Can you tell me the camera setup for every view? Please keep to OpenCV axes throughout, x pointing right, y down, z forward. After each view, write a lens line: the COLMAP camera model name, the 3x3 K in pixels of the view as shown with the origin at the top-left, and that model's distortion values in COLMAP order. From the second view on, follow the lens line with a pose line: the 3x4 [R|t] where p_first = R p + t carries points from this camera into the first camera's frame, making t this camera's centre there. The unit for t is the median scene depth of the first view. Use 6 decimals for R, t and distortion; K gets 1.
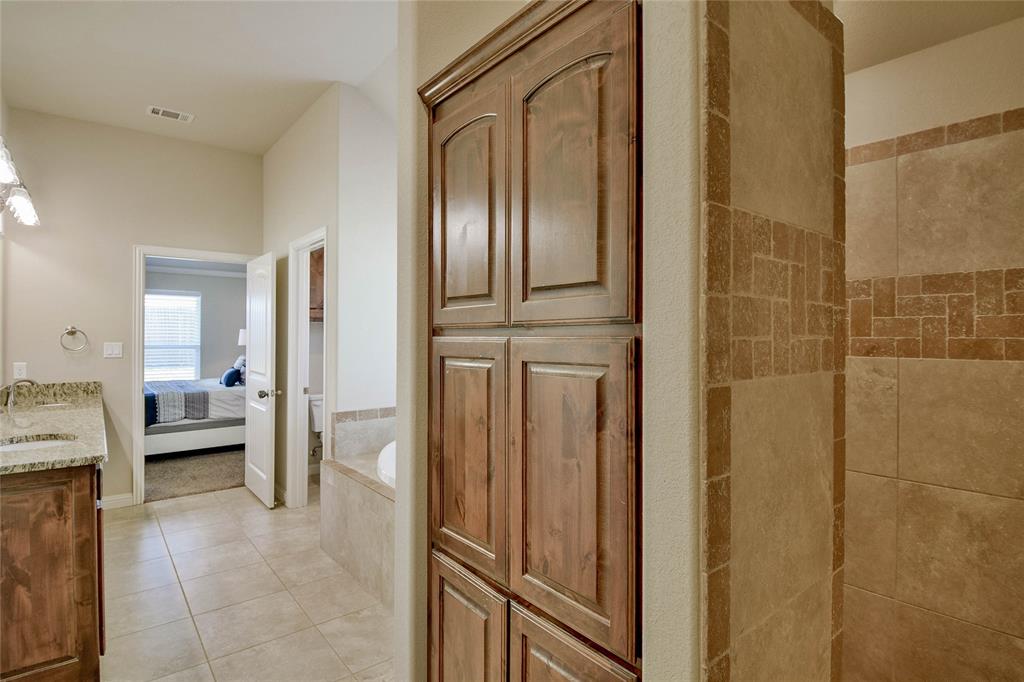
lens RADIAL K [[520.5, 0, 515.1], [0, 520.5, 336.9], [0, 0, 1]] dist [-0.003457, -0.015873]
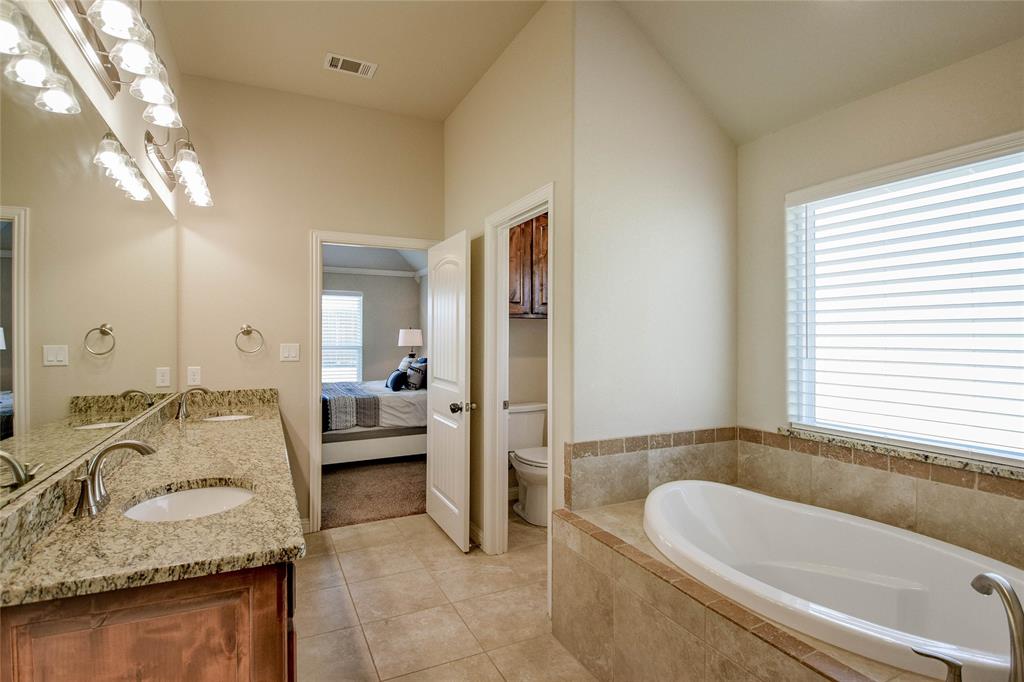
lens RADIAL K [[520.5, 0, 512.8], [0, 520.5, 341.8], [0, 0, 1]] dist [-0.003457, -0.015873]
pose [[0.971853, 0.003502, -0.235563, -0.222313], [-0.001535, 0.999962, 0.008536, 0.001266], [0.235584, -0.007934, 0.971822, 0.256735]]
